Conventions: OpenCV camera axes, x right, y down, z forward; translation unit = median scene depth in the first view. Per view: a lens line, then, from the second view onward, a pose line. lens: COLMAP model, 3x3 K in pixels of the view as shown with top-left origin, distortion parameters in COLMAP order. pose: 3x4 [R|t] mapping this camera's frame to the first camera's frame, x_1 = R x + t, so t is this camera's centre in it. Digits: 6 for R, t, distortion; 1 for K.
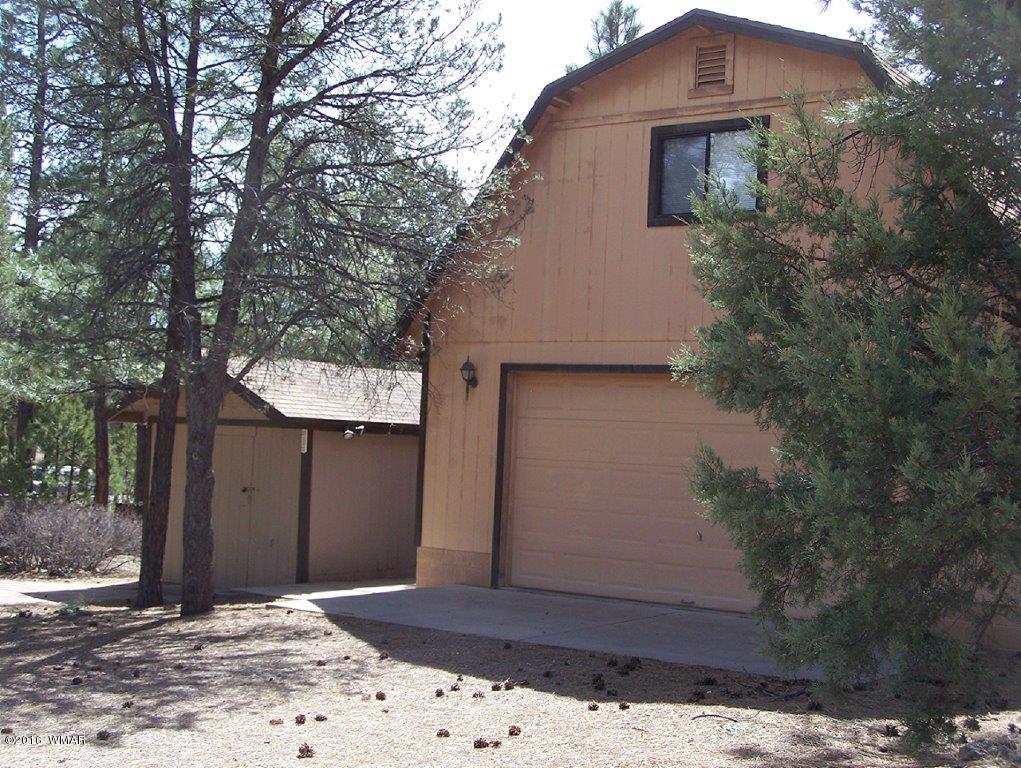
lens RADIAL K [[1159.0, 0, 510.5], [0, 1159.0, 384.0], [0, 0, 1]] dist [-0.171011, 0.208462]
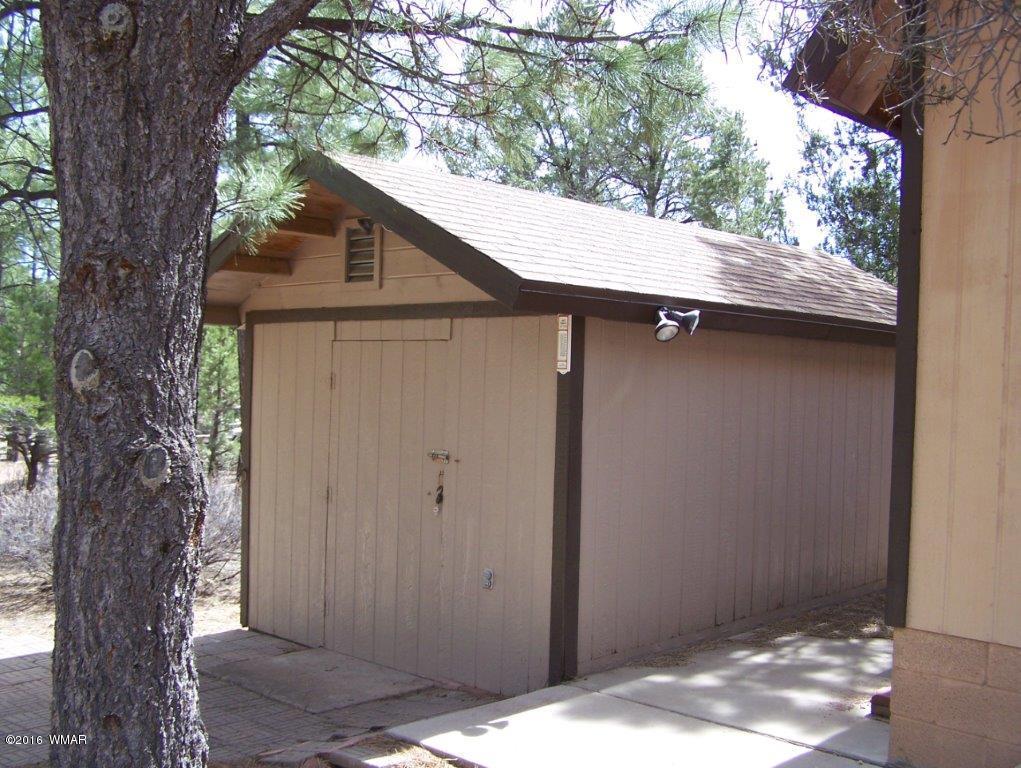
lens RADIAL K [[1159.0, 0, 510.5], [0, 1159.0, 384.0], [0, 0, 1]] dist [-0.171011, 0.208462]
pose [[0.982937, -0.009015, -0.183724, -0.119055], [0.019565, 0.998256, 0.055692, 0.039053], [0.182901, -0.058337, 0.981399, 0.574423]]
